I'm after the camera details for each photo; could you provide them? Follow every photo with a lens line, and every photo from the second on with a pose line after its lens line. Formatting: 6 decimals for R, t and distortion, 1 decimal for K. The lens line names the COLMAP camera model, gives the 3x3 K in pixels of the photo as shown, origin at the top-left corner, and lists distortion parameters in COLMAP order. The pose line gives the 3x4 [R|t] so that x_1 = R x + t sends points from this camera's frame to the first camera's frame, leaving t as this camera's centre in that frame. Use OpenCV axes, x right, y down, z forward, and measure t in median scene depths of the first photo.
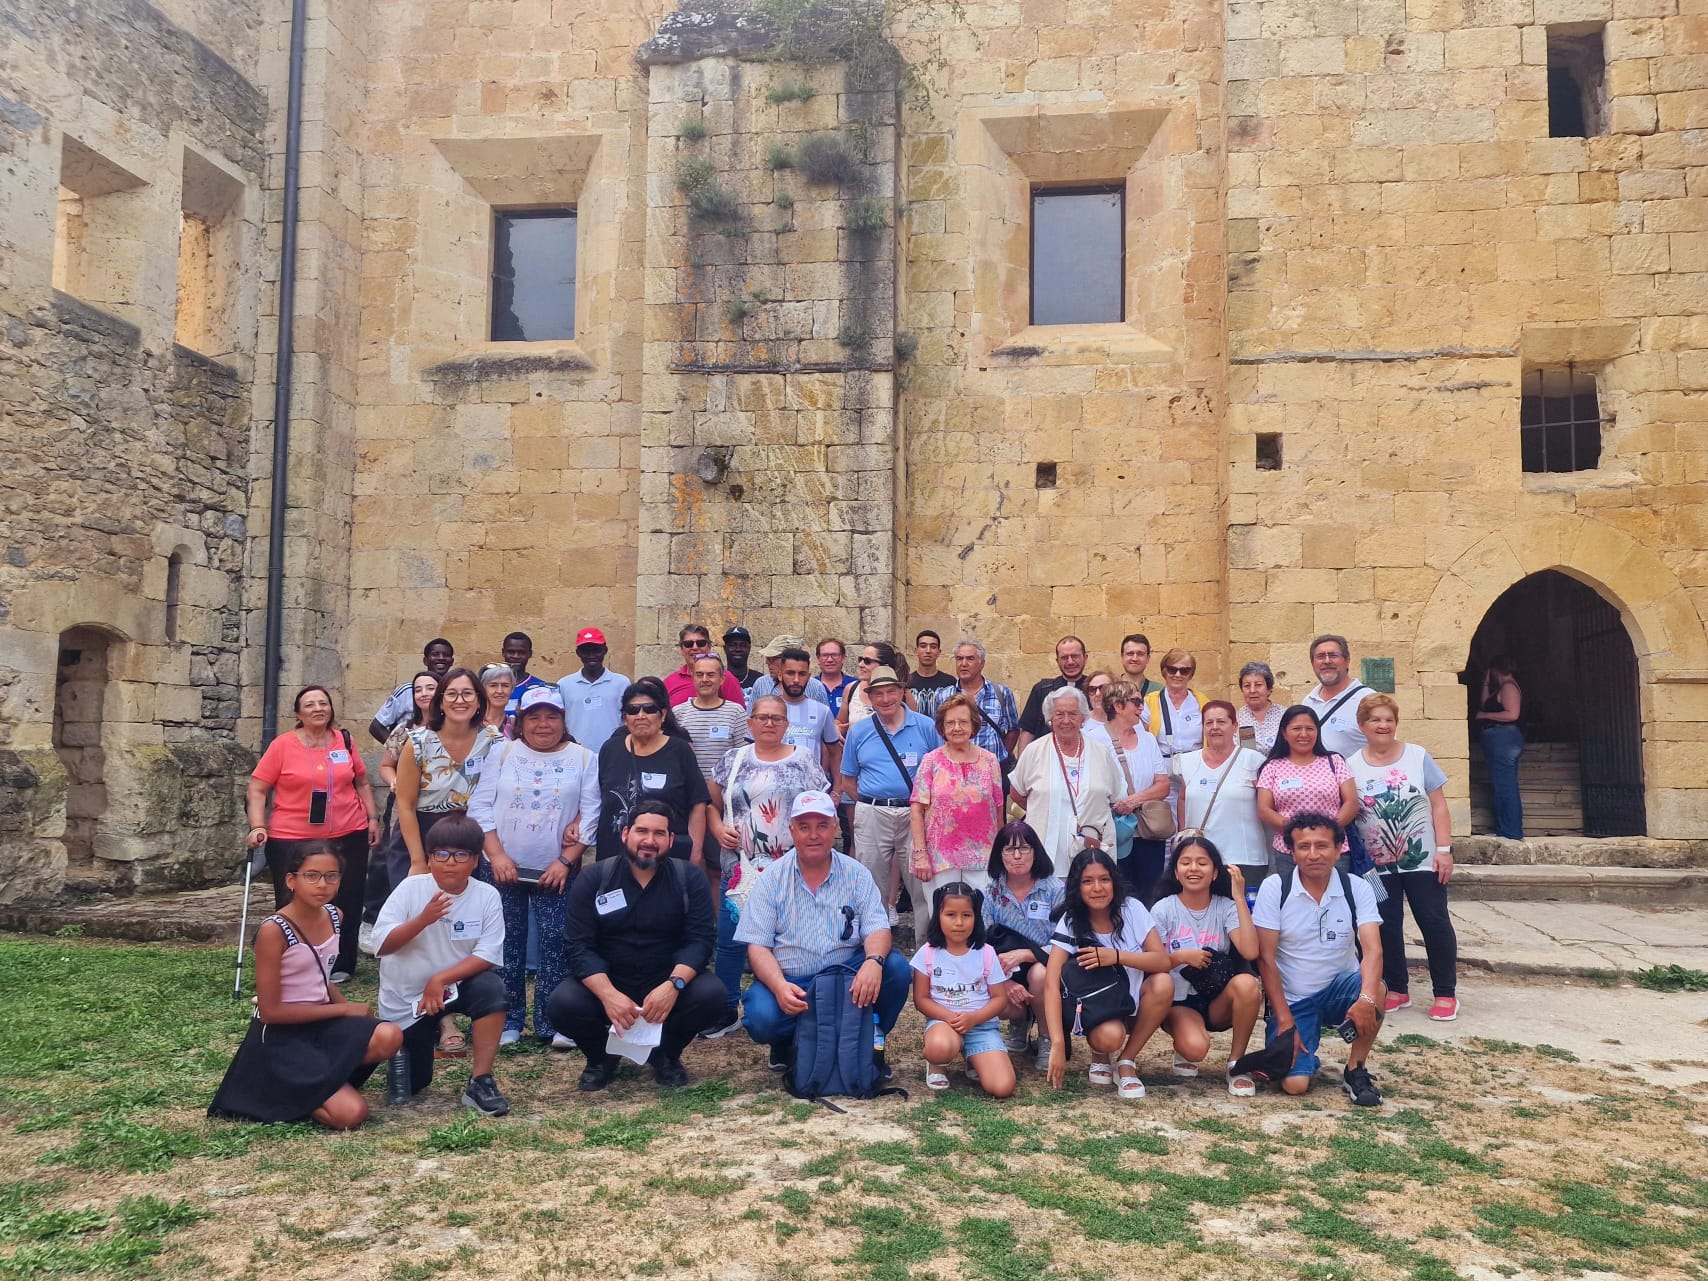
lens RADIAL K [[1284.6, 0, 930.9], [0, 1284.6, 673.4], [0, 0, 1]] dist [0.134979, -0.205166]
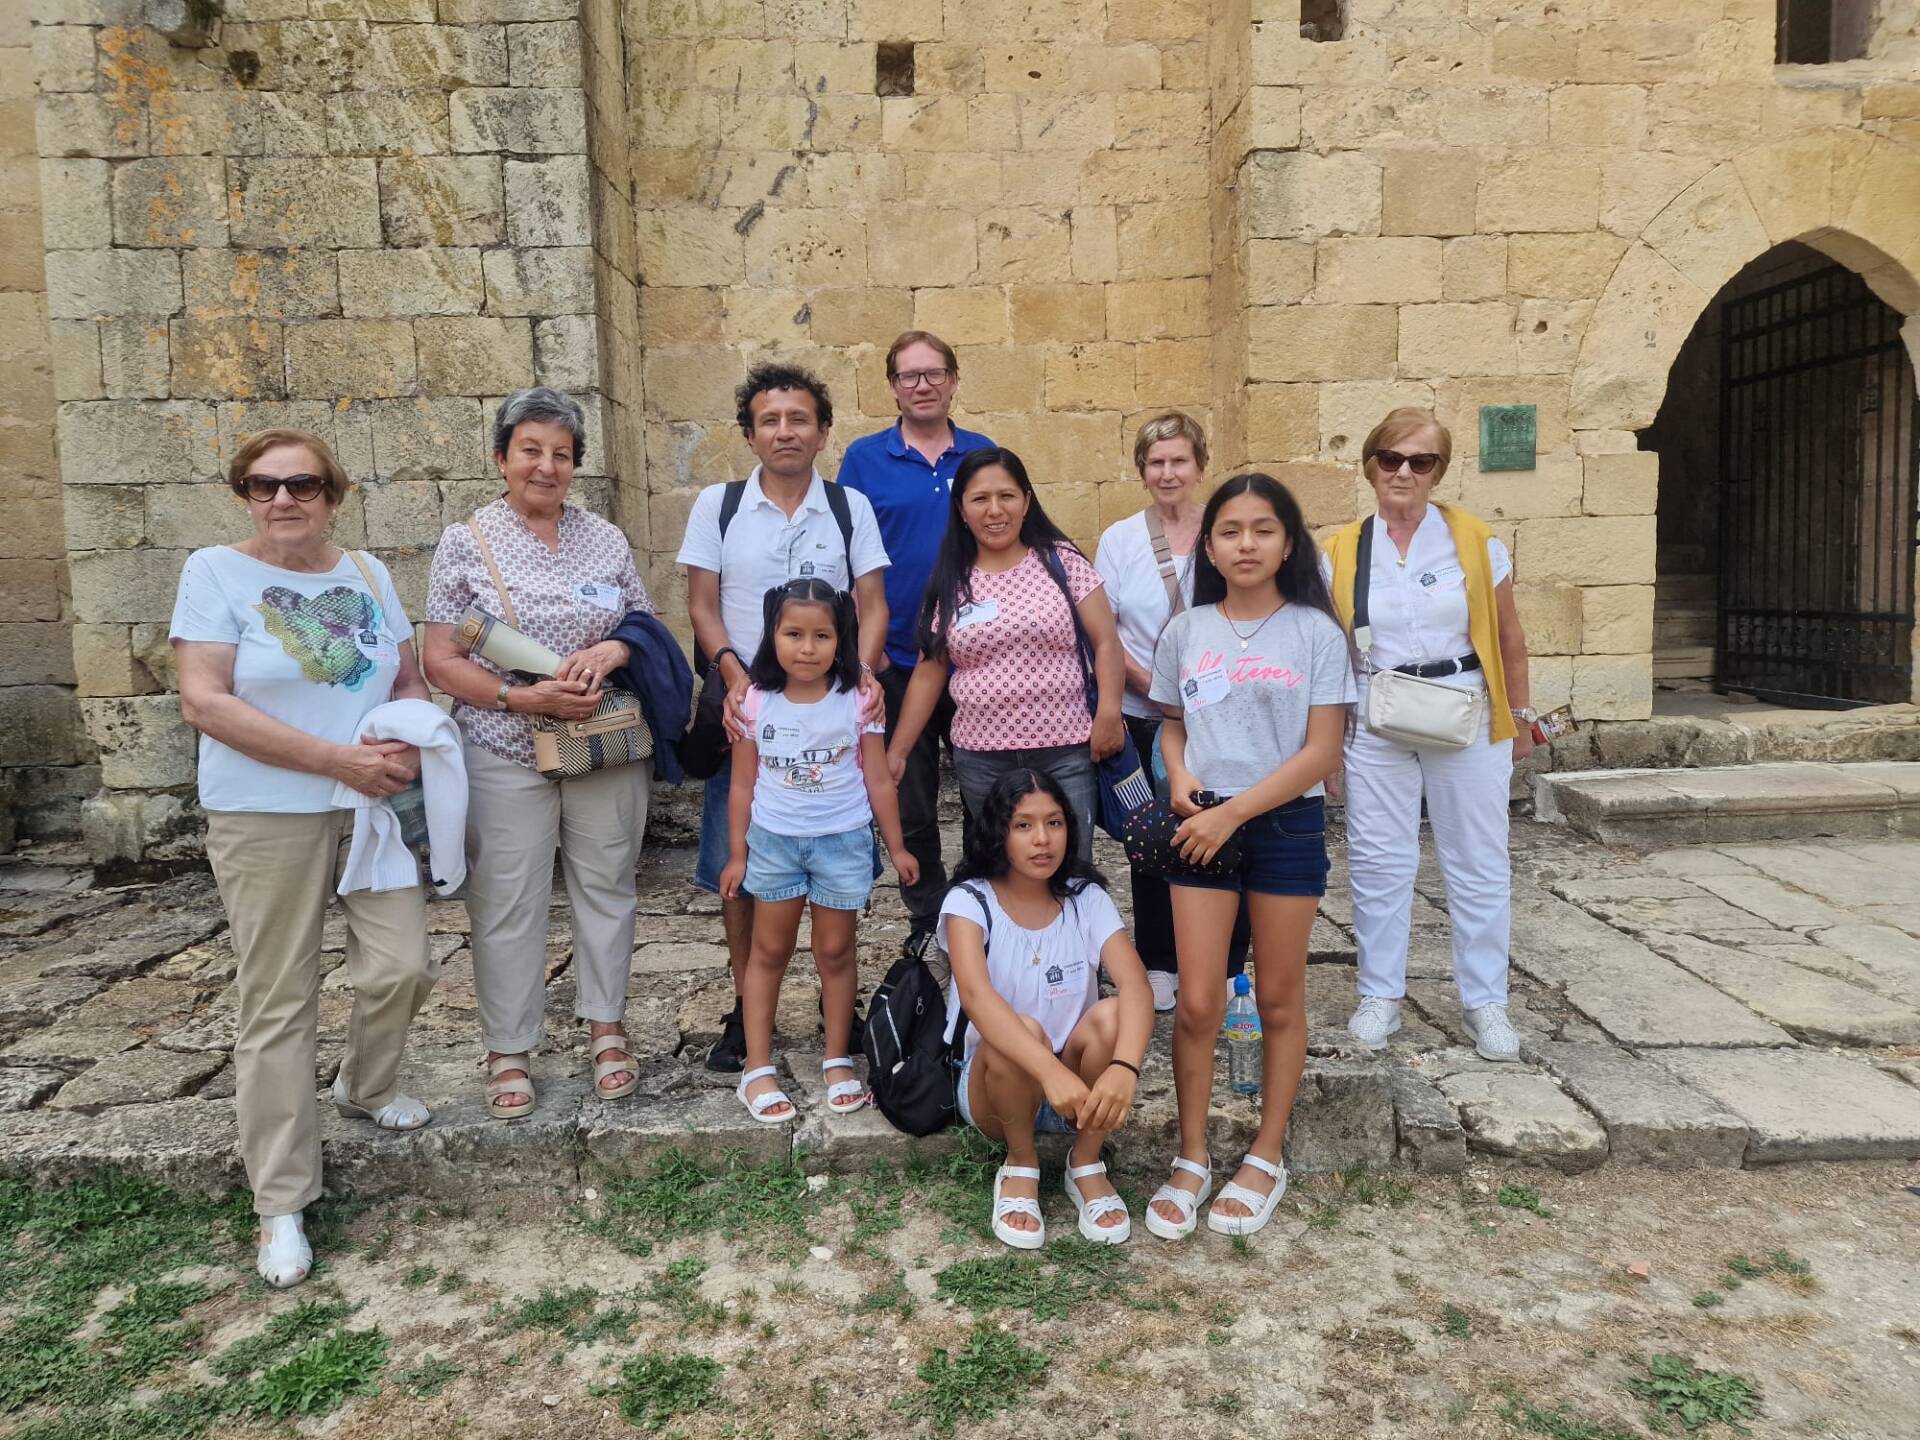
lens RADIAL K [[1255.4, 0, 962.7], [0, 1255.4, 692.6], [0, 0, 1]] dist [0.065886, -0.057913]
pose [[0.988342, -0.044697, 0.145540, 0.031061], [0.020266, 0.986052, 0.165202, 0.013383], [-0.150894, -0.160327, 0.975462, 0.468531]]
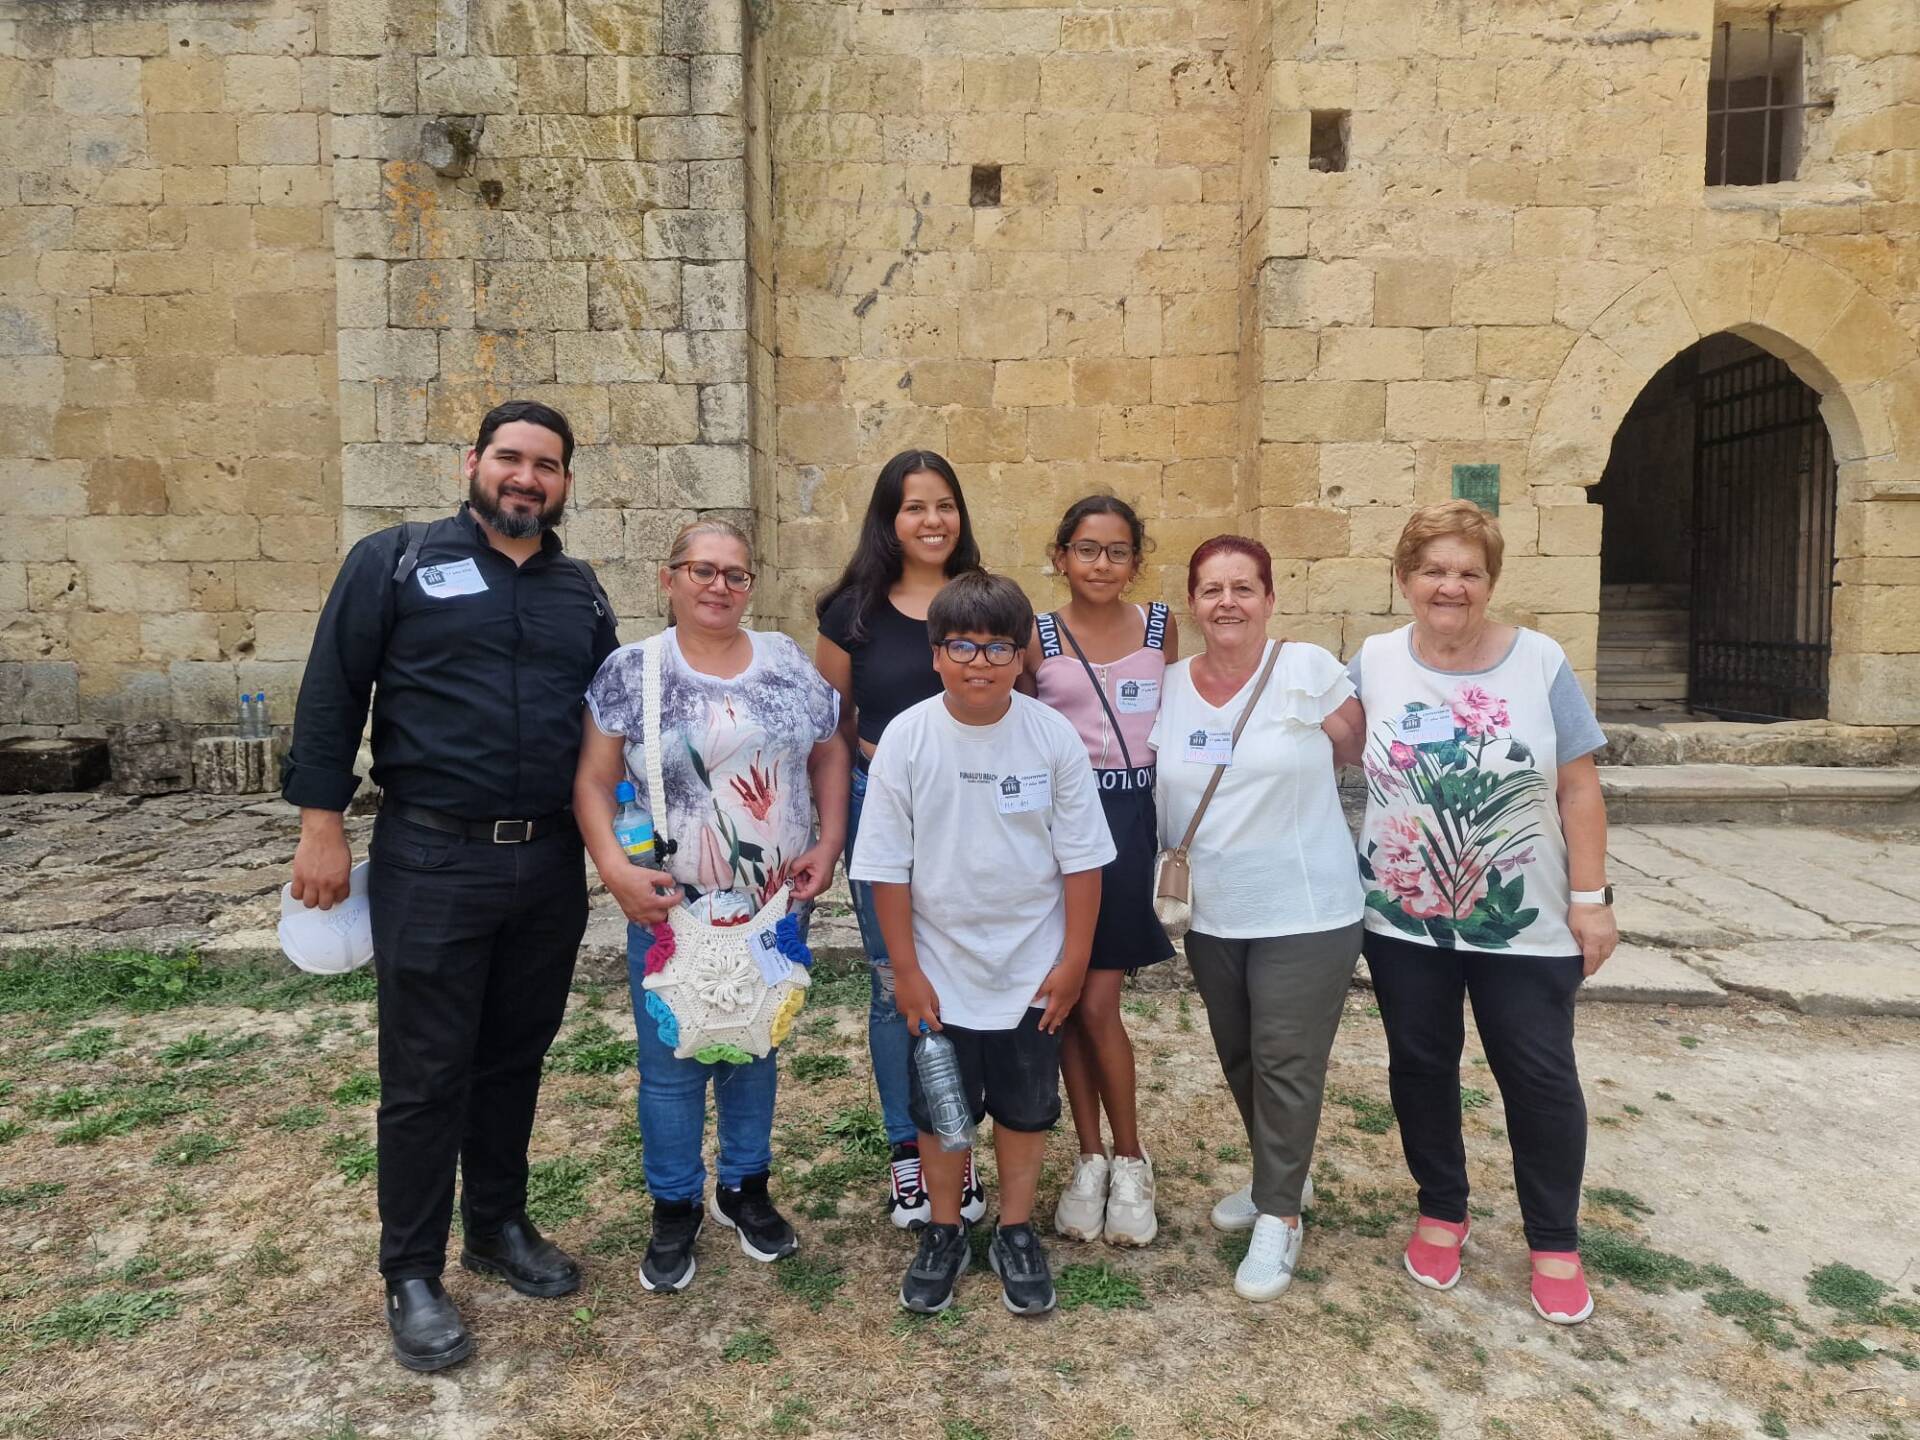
lens RADIAL K [[1255.4, 0, 962.7], [0, 1255.4, 692.6], [0, 0, 1]] dist [0.065886, -0.057913]
pose [[0.996198, -0.012696, 0.086184, 0.019723], [0.000177, 0.989616, 0.143738, 0.009807], [-0.087114, -0.143176, 0.985856, 0.342251]]
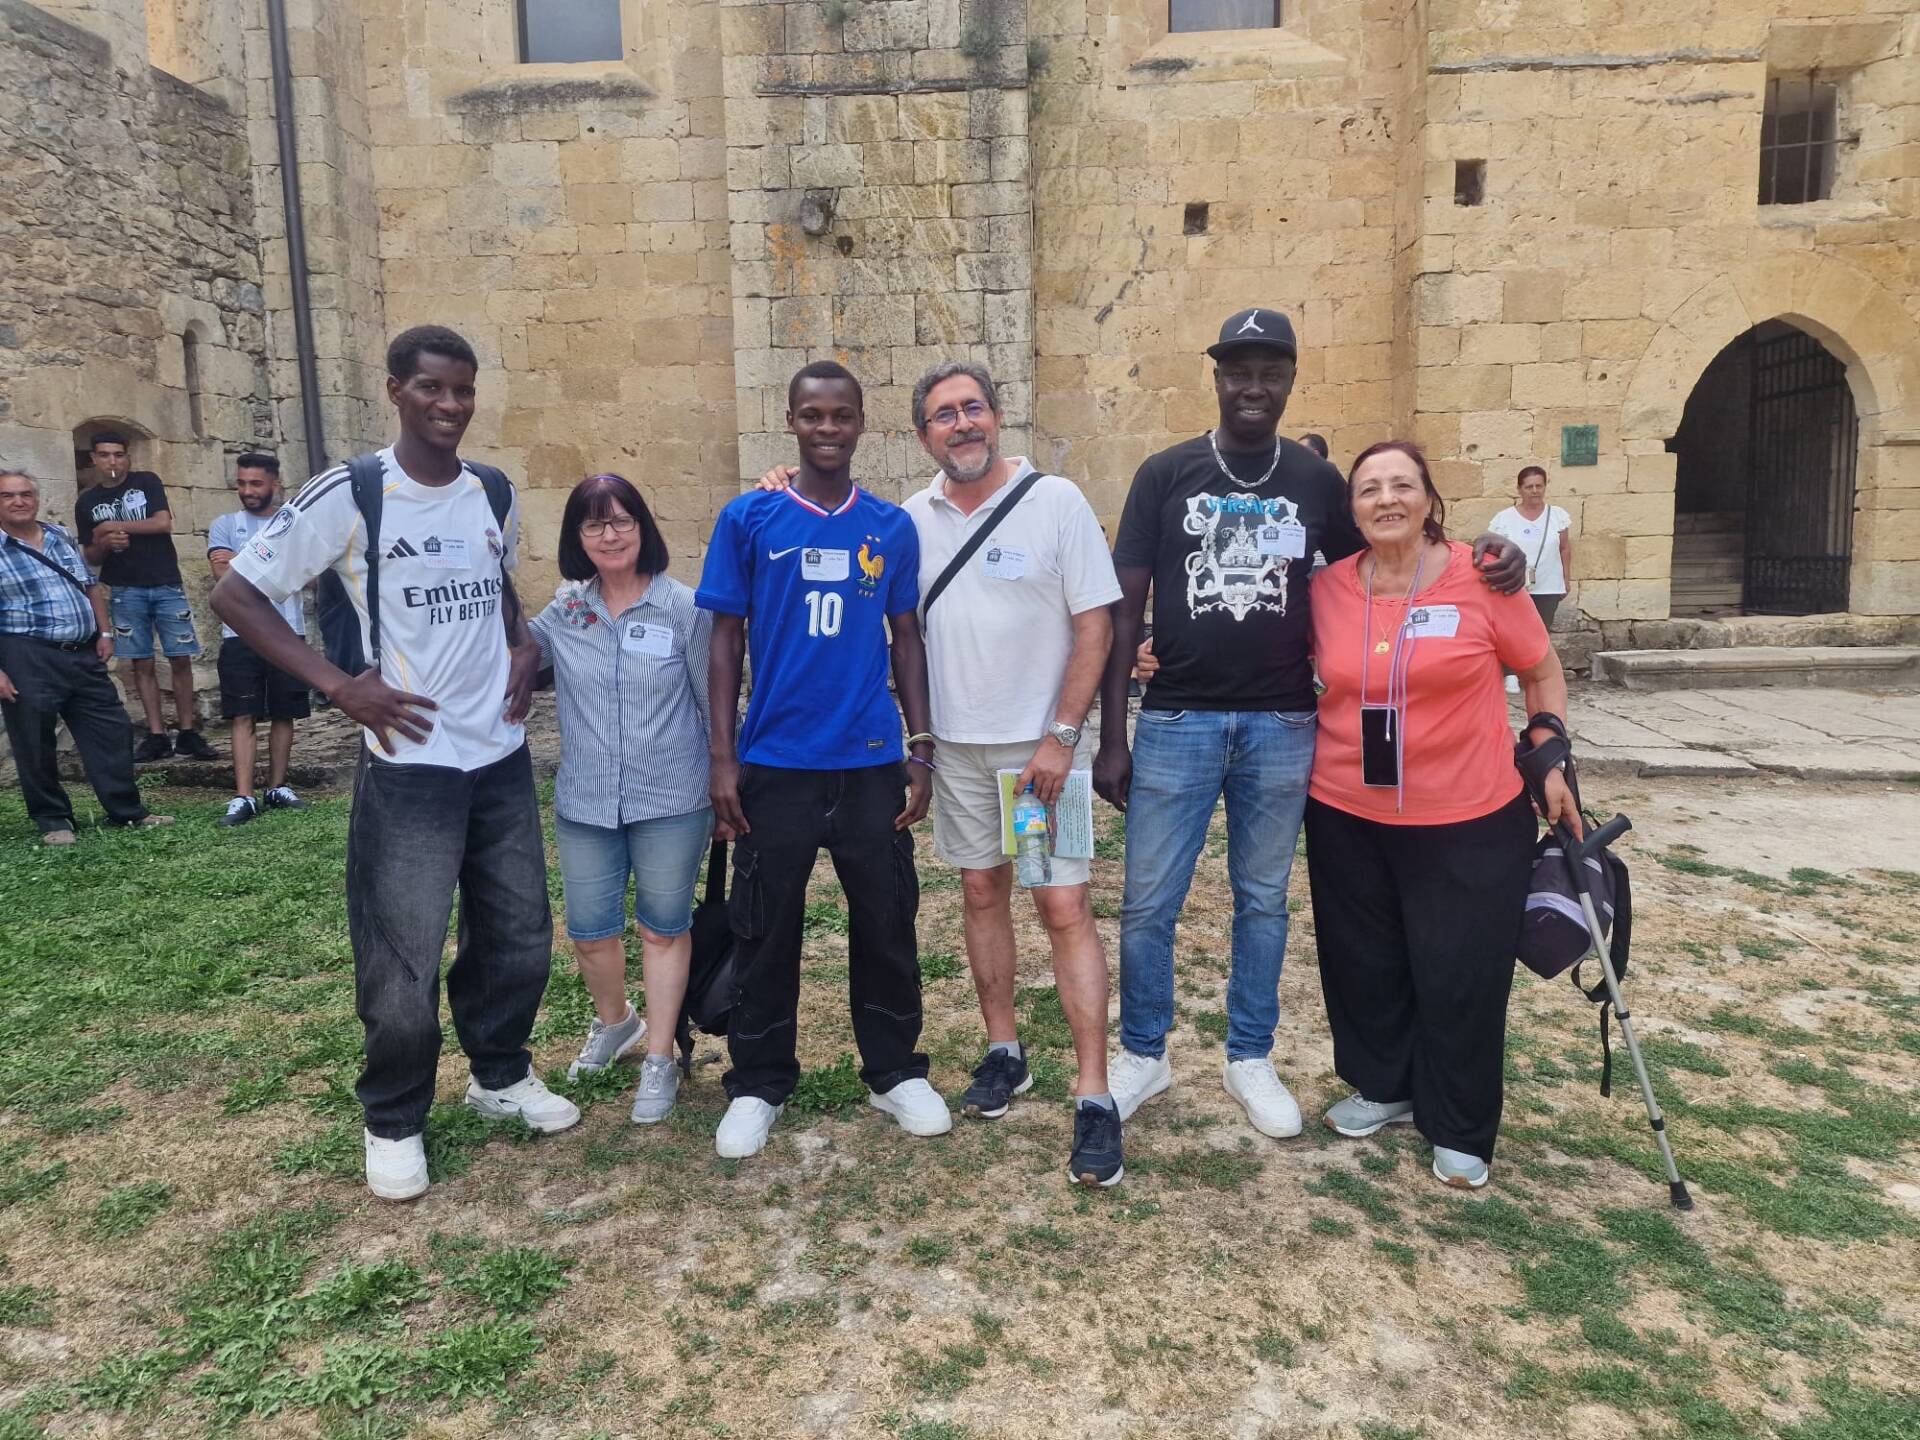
lens RADIAL K [[1243.5, 0, 967.1], [0, 1243.5, 700.0], [0, 0, 1]] dist [0.072903, -0.063676]
pose [[0.998338, -0.033295, 0.047039, -0.119487], [0.023629, 0.980947, 0.192836, -0.003894], [-0.052563, -0.191404, 0.980103, 0.127180]]
